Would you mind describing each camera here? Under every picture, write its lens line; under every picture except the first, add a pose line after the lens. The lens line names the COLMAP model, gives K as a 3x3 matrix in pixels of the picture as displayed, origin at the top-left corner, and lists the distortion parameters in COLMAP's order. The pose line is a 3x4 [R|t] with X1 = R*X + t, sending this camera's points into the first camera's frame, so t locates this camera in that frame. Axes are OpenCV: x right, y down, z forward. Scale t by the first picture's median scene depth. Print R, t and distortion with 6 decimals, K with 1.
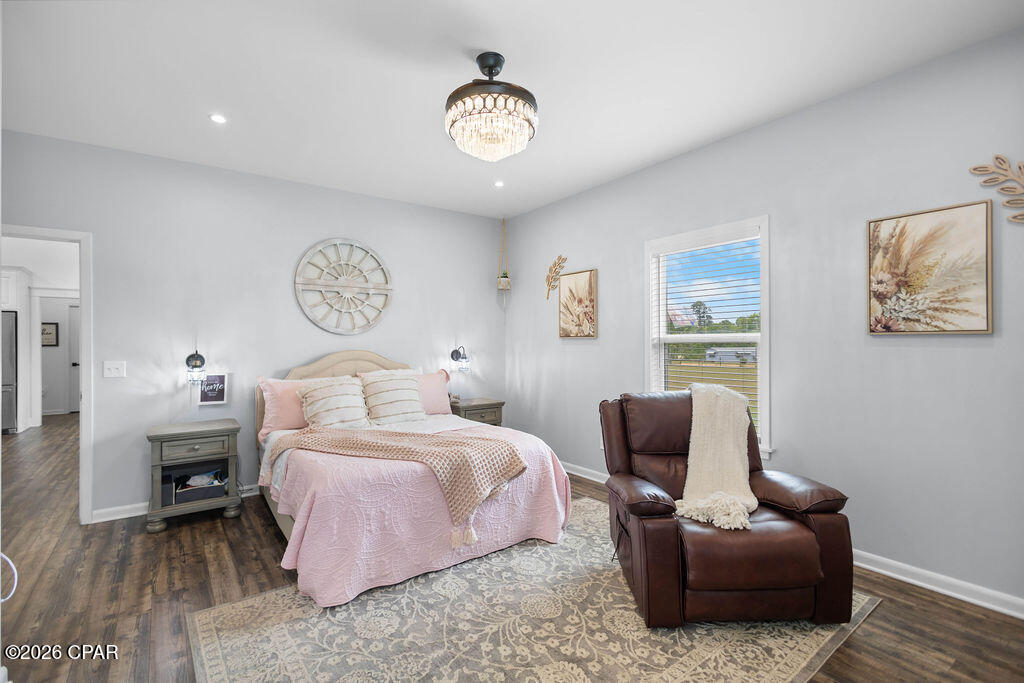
lens RADIAL K [[475.3, 0, 510.7], [0, 475.3, 342.8], [0, 0, 1]] dist [0.012084, -0.004210]
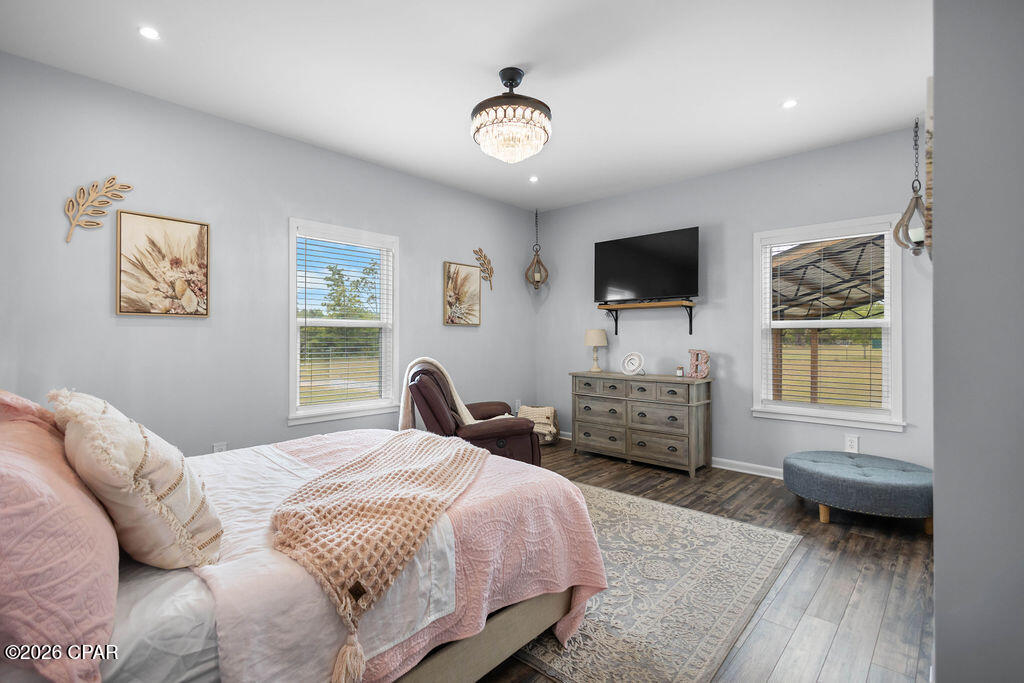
lens RADIAL K [[475.3, 0, 509.1], [0, 475.3, 338.4], [0, 0, 1]] dist [0.012084, -0.004210]
pose [[-0.195488, 0.005106, 0.980693, -0.909775], [0.000940, 0.999987, -0.005019, 0.038232], [-0.980706, -0.000059, -0.195490, 0.967663]]
